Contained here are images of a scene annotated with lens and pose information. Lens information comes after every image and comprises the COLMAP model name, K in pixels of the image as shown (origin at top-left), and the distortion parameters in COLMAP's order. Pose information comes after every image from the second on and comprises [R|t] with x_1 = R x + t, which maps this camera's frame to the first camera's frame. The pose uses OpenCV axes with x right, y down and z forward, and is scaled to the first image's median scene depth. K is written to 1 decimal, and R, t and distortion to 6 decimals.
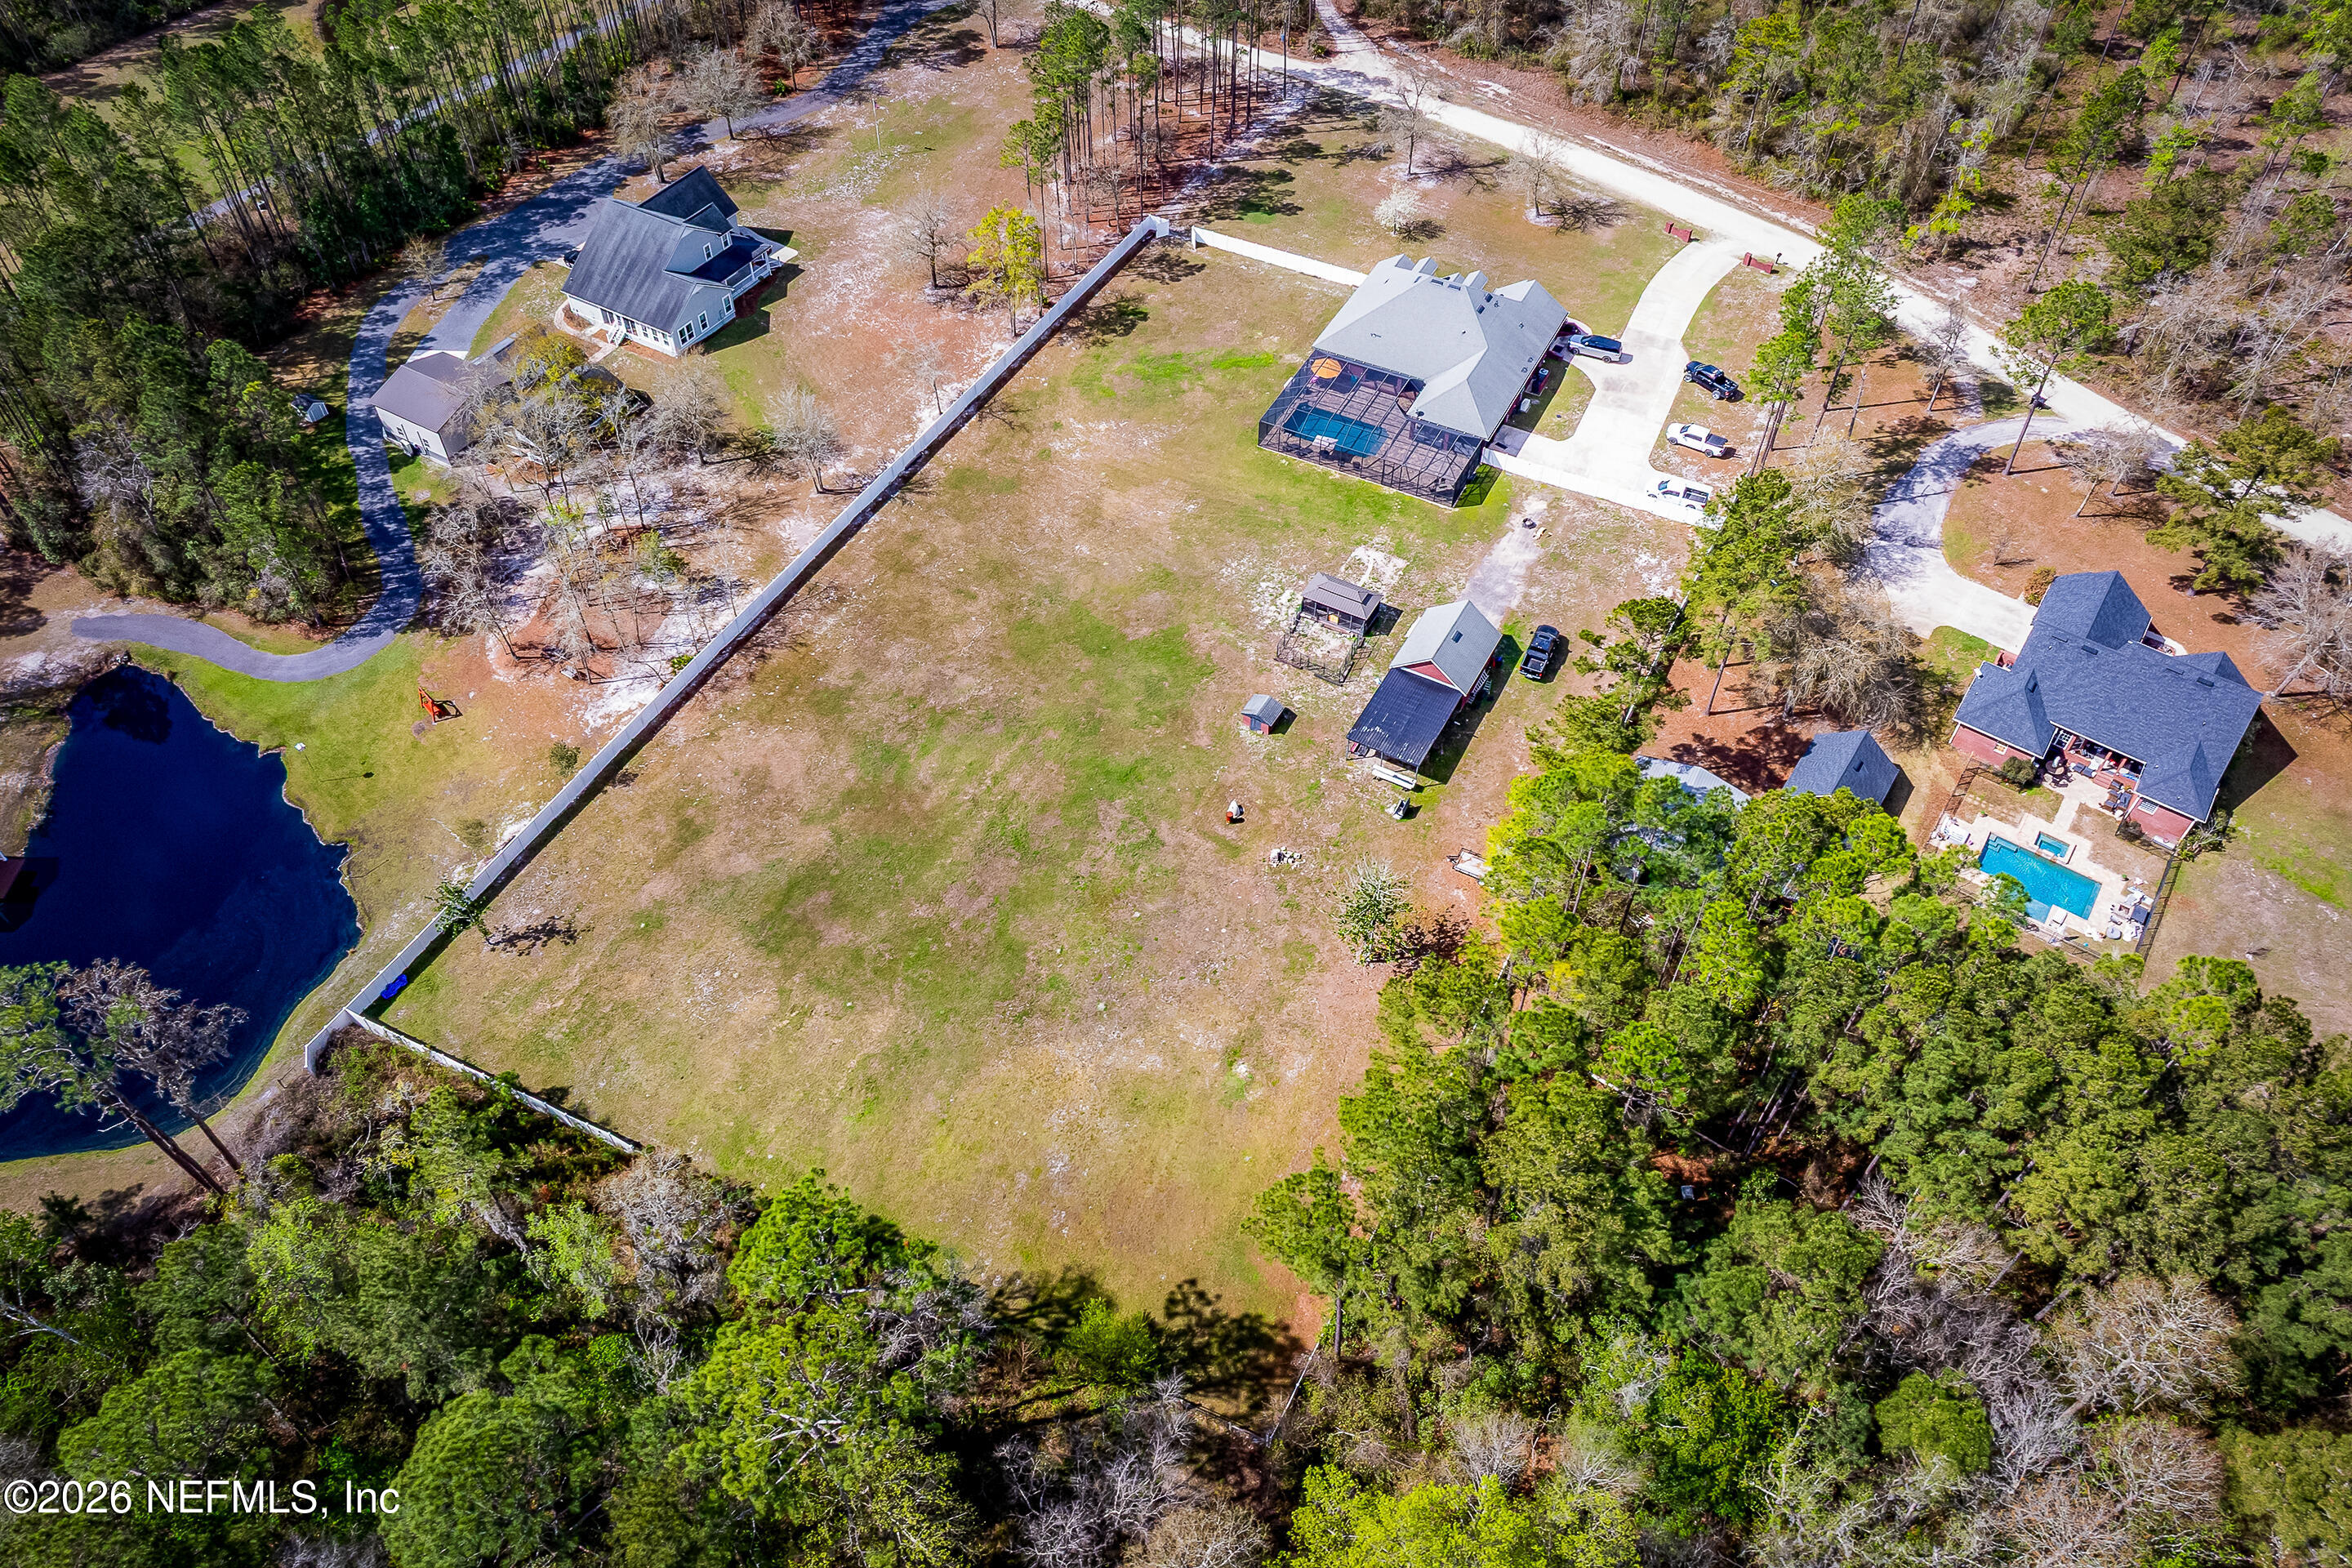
lens RADIAL K [[1662.9, 0, 1187.0], [0, 1662.9, 795.6], [0, 0, 1]] dist [-0.038036, -0.003587]
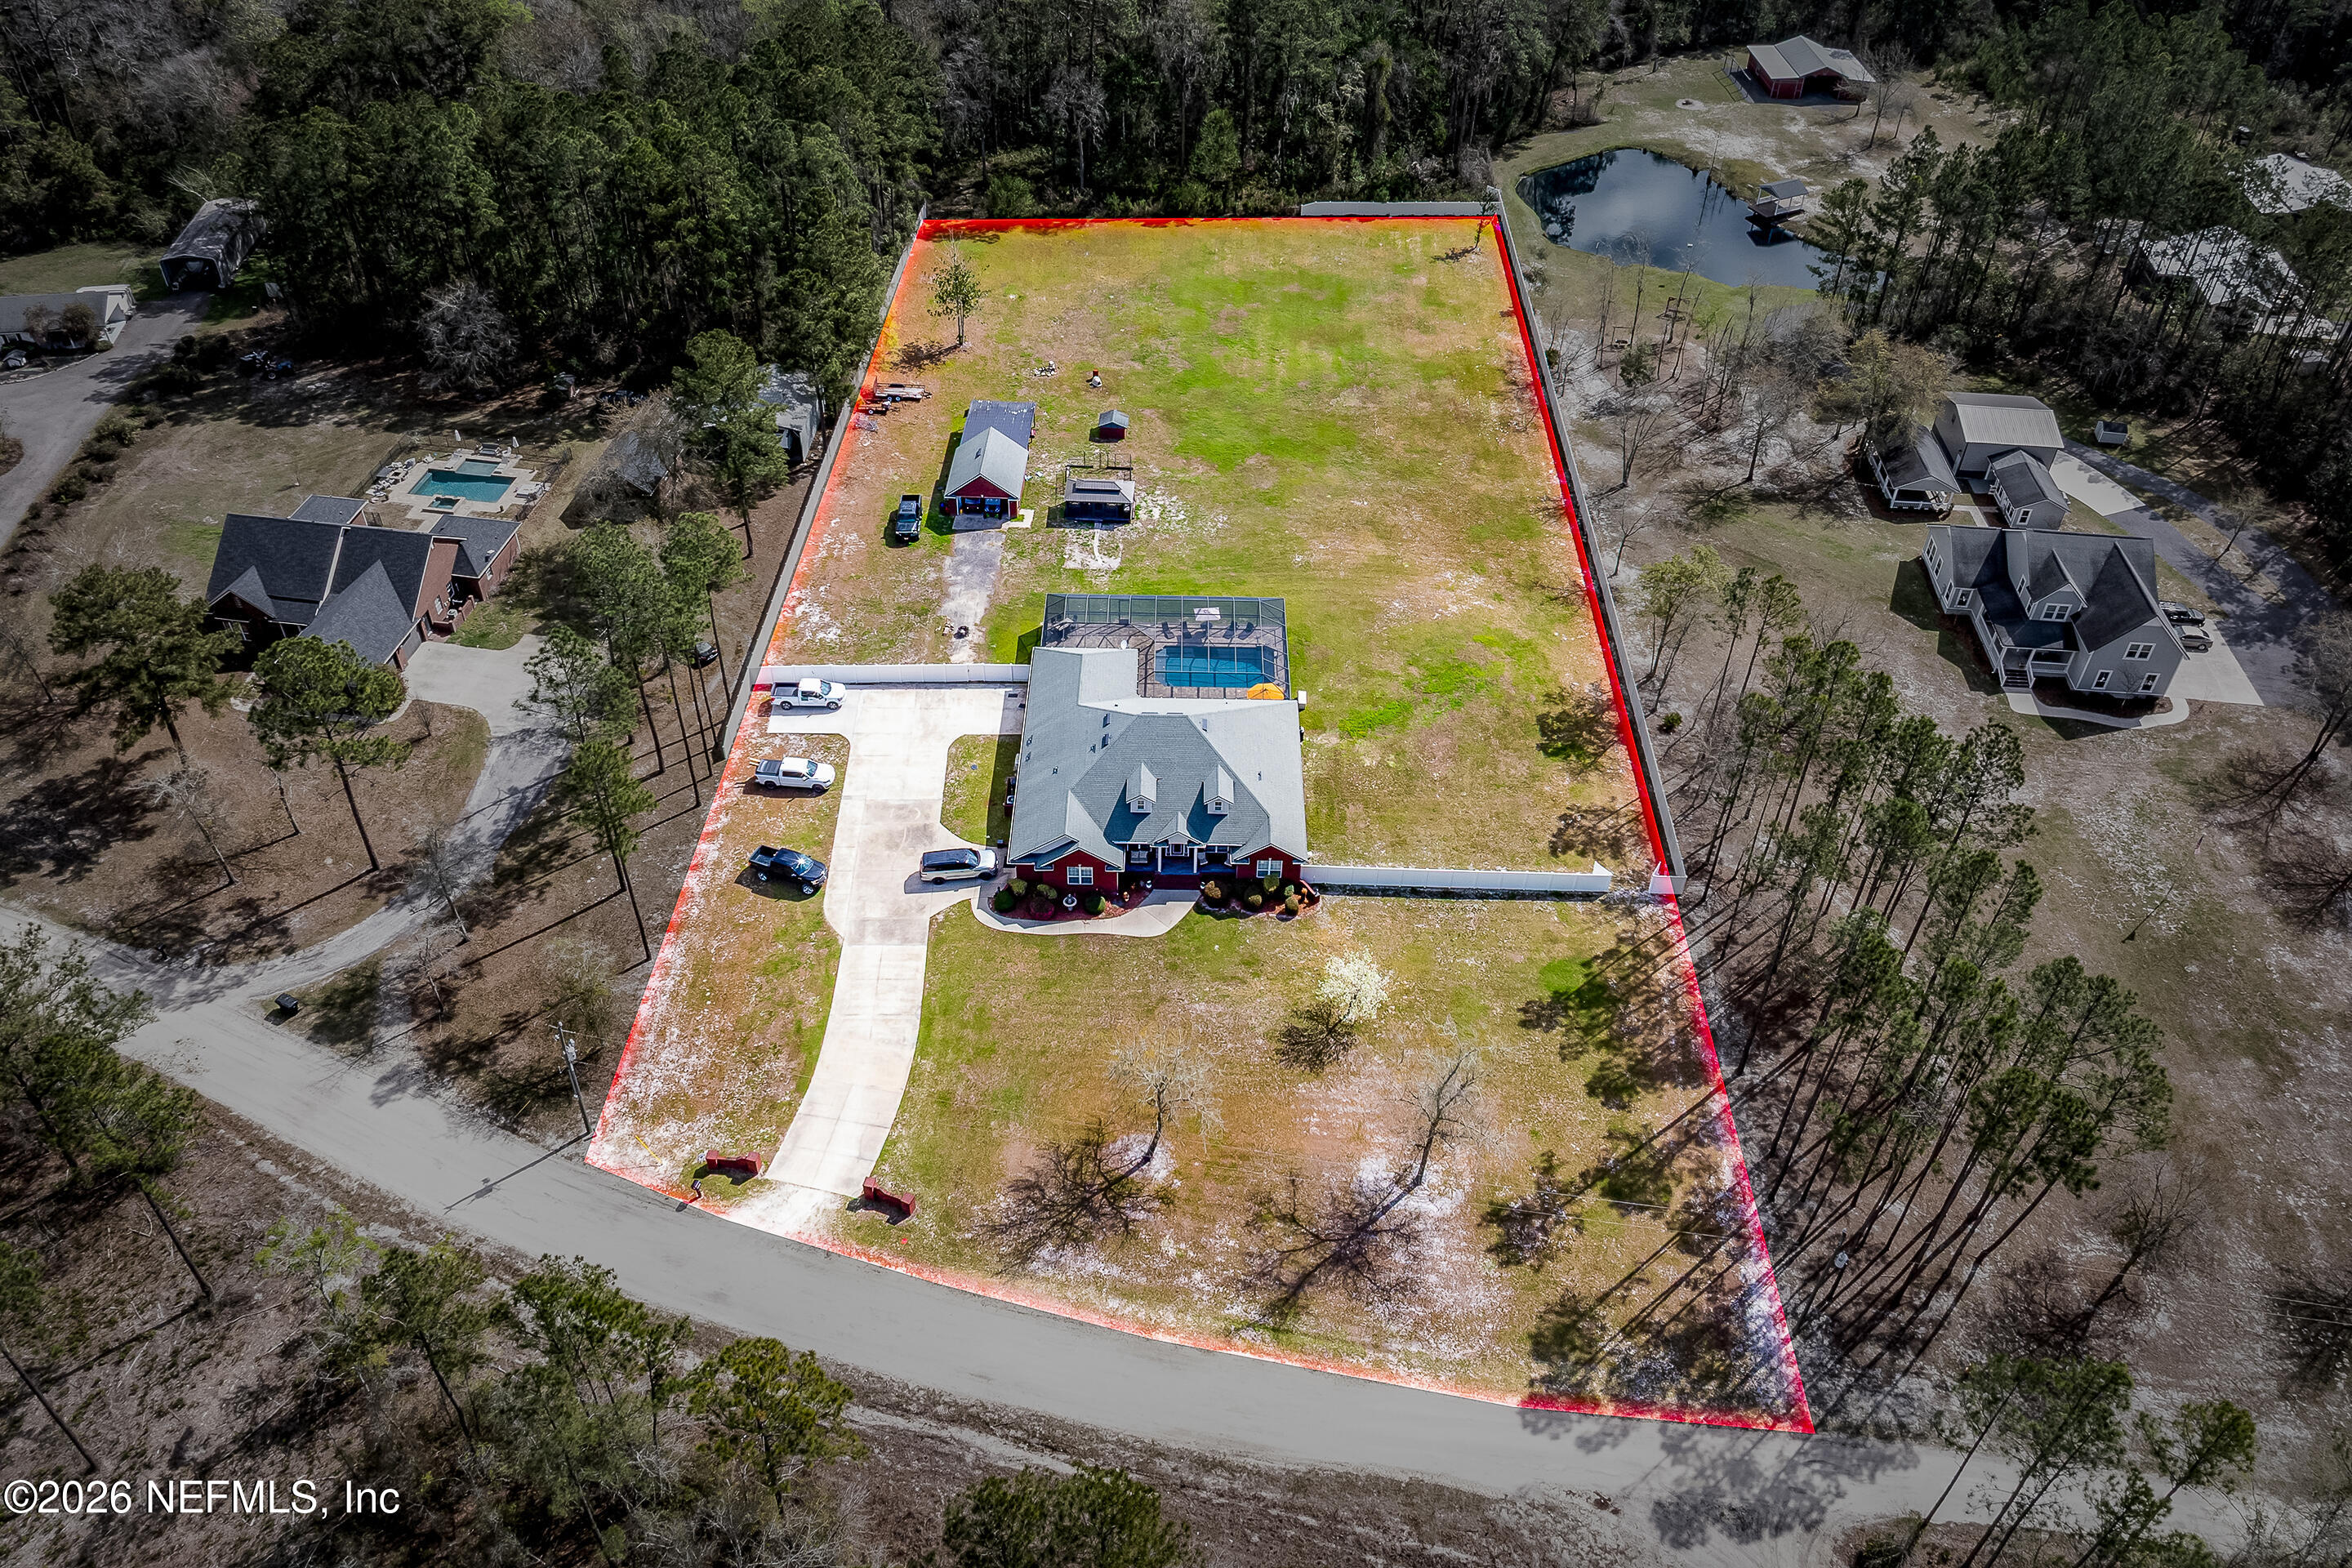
lens RADIAL K [[1662.9, 0, 1174.5], [0, 1662.9, 774.3], [0, 0, 1]] dist [-0.038036, -0.003587]
pose [[-0.896790, 0.275333, -0.346352, 0.432379], [-0.357115, 0.011733, 0.933987, -1.040329], [0.261222, 0.961277, 0.087804, 1.014759]]
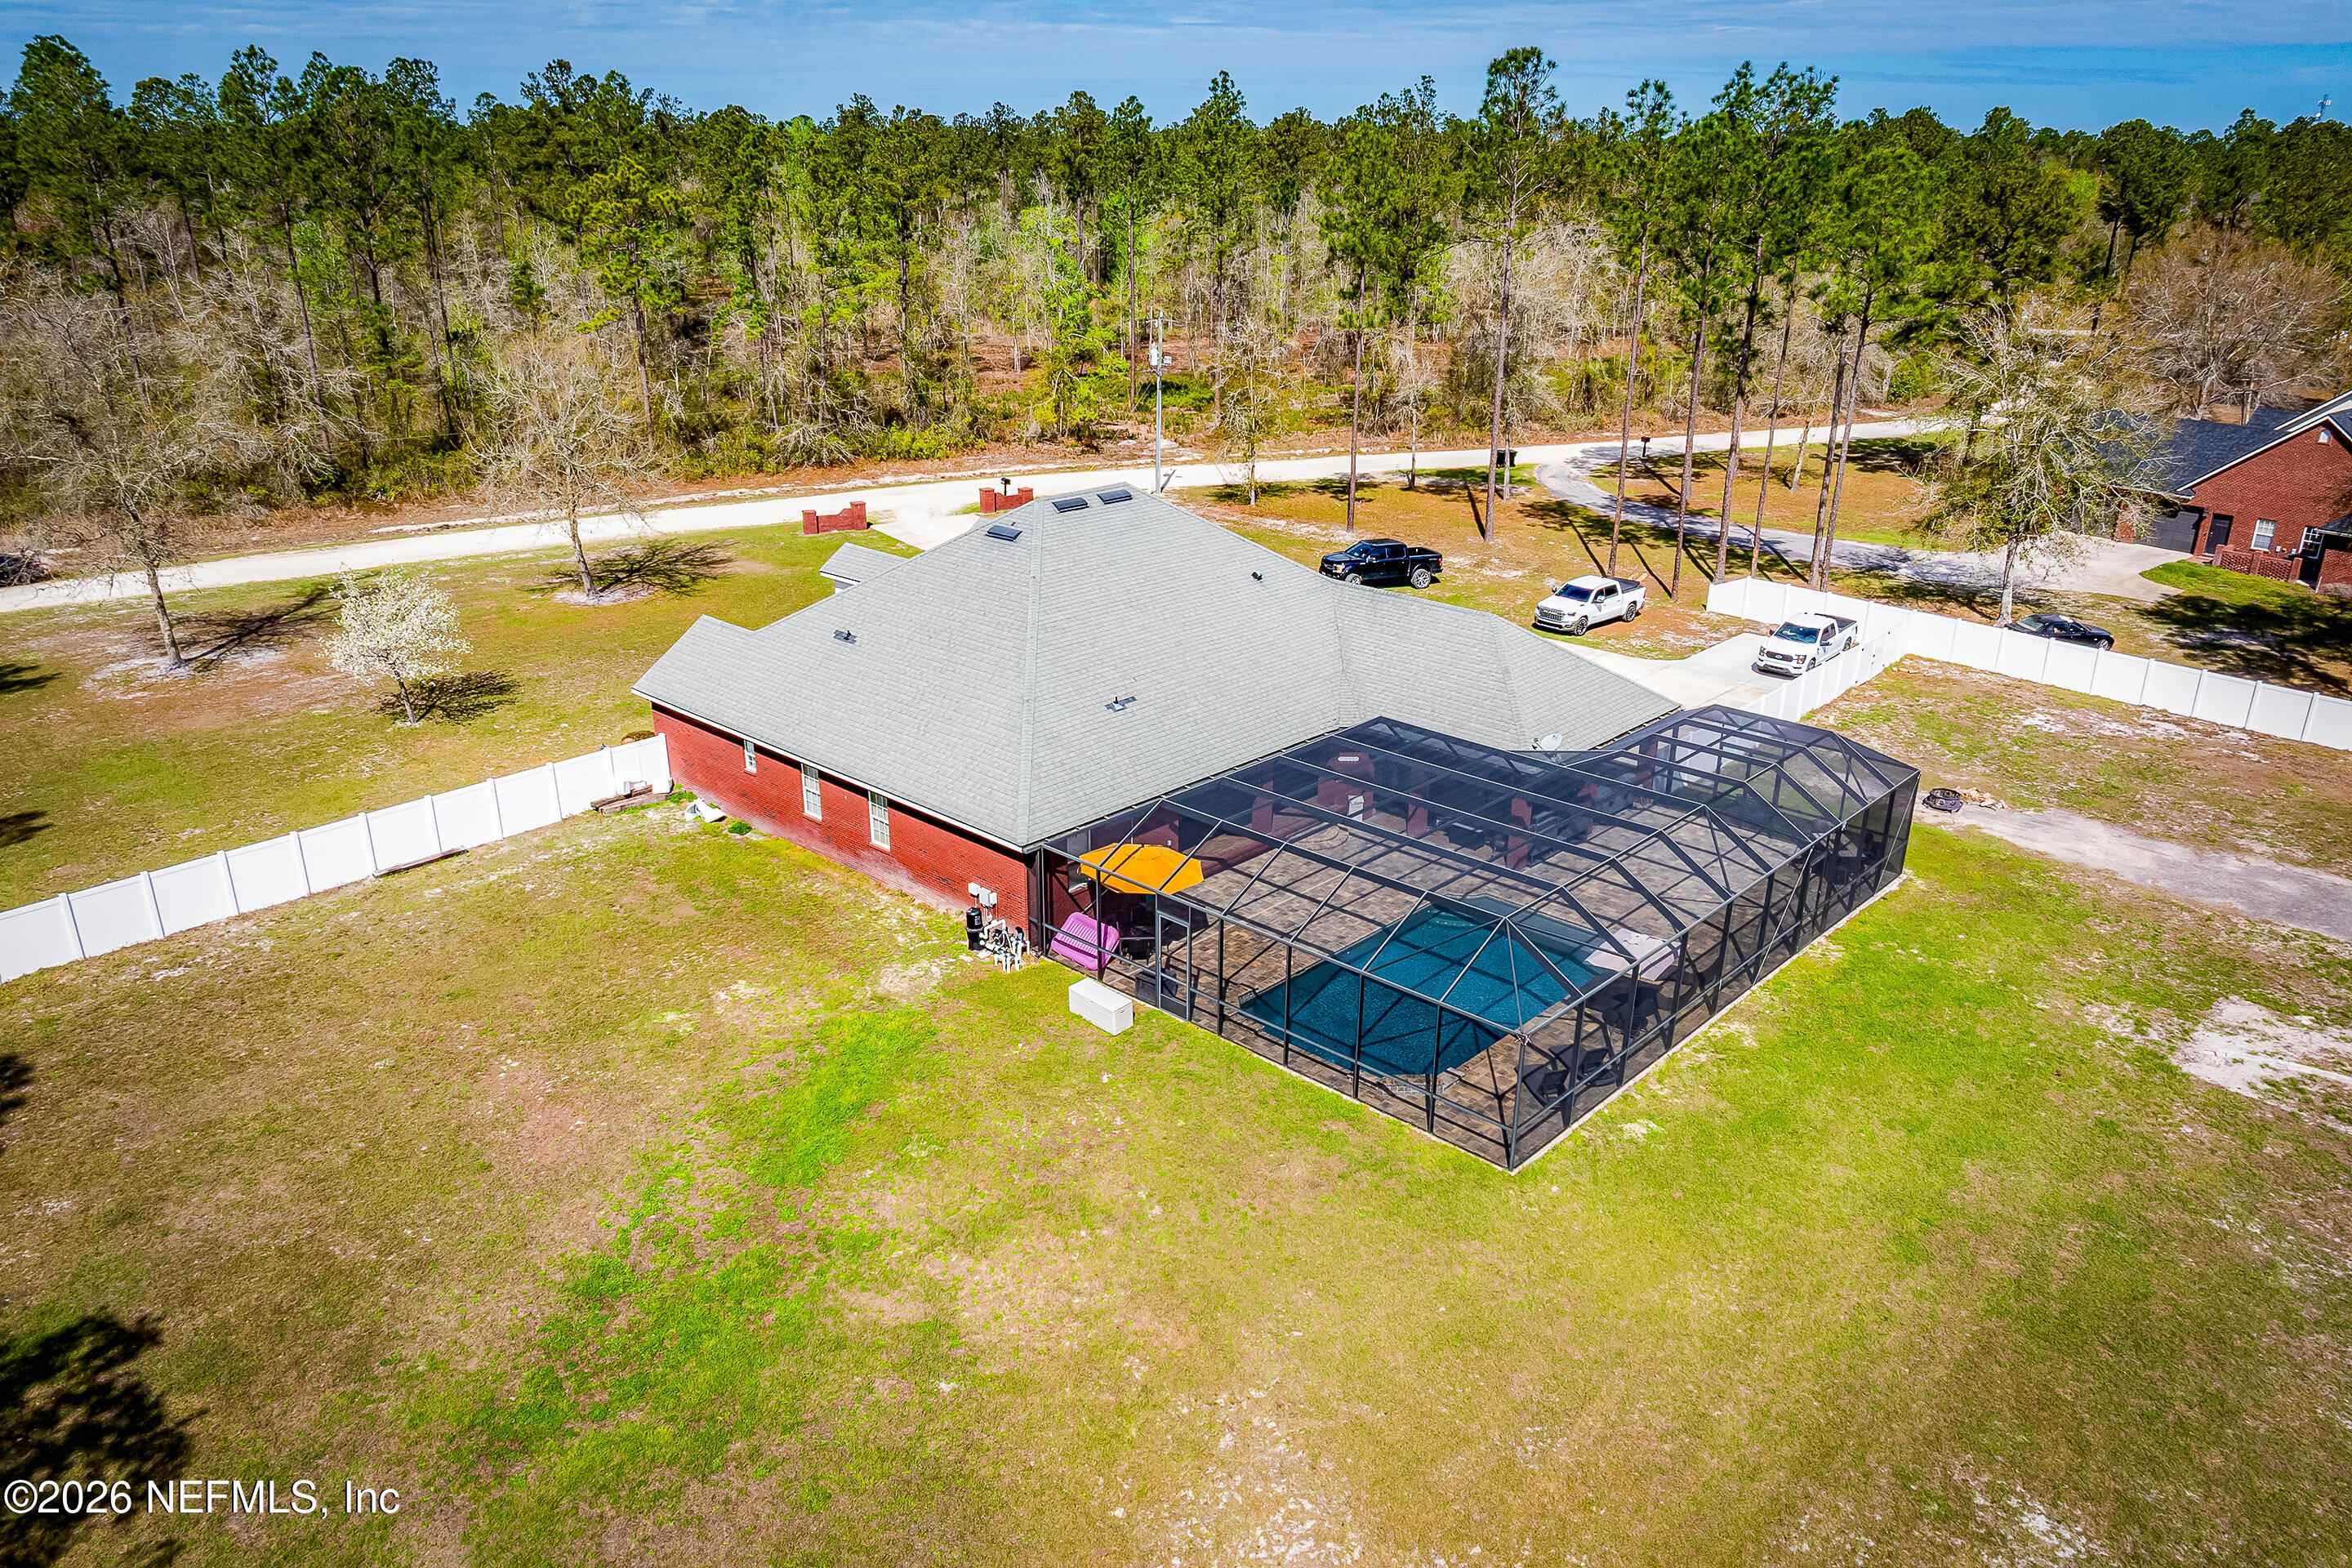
lens RADIAL K [[1662.9, 0, 1208.9], [0, 1662.9, 840.4], [0, 0, 1]] dist [-0.038036, -0.003587]
pose [[0.267561, -0.378436, 0.886114, -0.132366], [0.727636, 0.682212, 0.071646, -0.287755], [-0.631631, 0.625598, 0.457897, 0.936522]]
